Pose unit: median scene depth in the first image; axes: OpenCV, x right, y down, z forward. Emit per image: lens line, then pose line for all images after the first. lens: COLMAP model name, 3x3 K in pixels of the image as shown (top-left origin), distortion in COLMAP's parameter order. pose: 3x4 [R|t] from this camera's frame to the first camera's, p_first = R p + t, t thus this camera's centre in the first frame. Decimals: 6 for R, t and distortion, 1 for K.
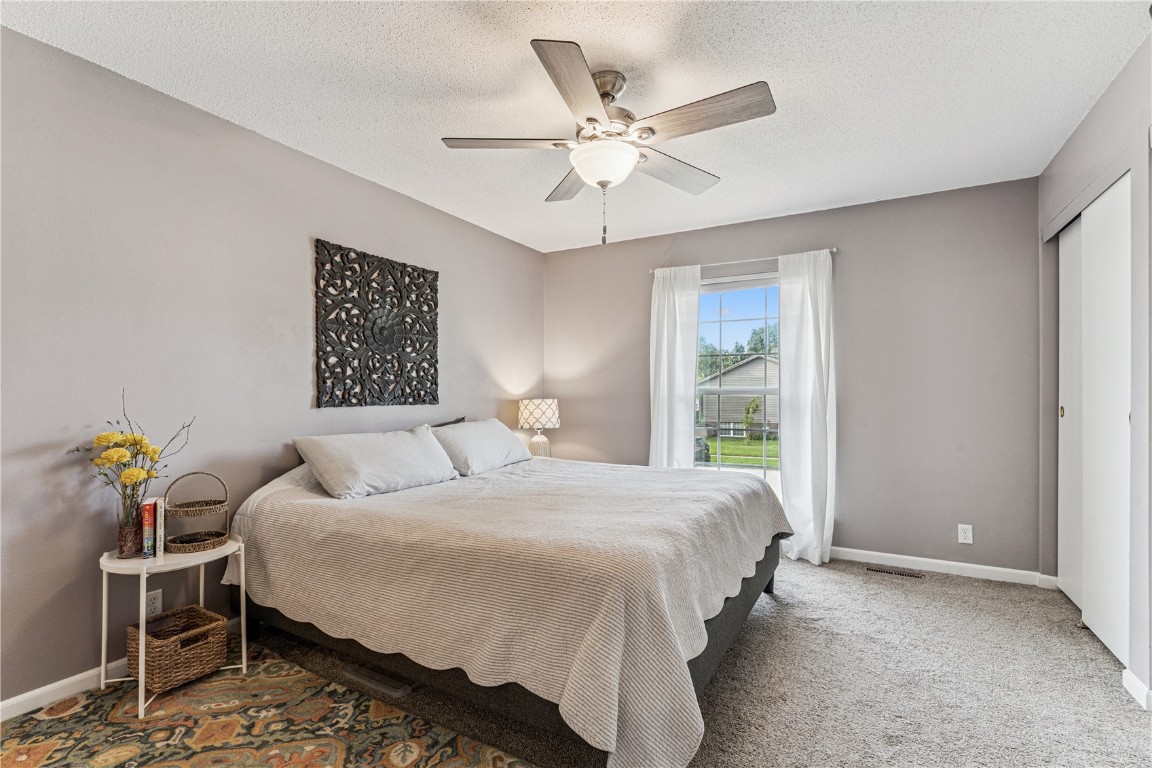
lens RADIAL K [[523.6, 0, 577.4], [0, 523.6, 392.1], [0, 0, 1]] dist [-0.005933, 0.000493]
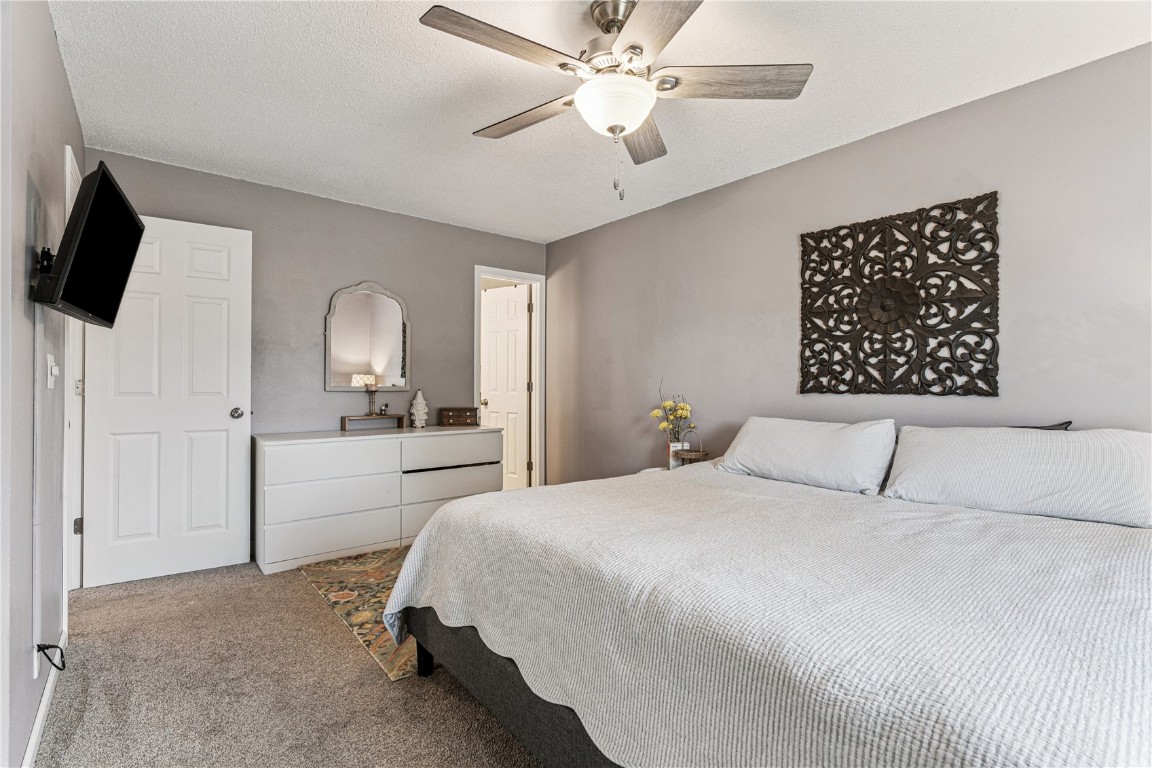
lens RADIAL K [[523.6, 0, 577.9], [0, 523.6, 378.6], [0, 0, 1]] dist [-0.005933, 0.000493]
pose [[-0.322953, -0.009514, -0.946367, 0.610456], [-0.002757, 0.999955, -0.009111, 0.009978], [0.946411, -0.000333, -0.322964, 0.860280]]
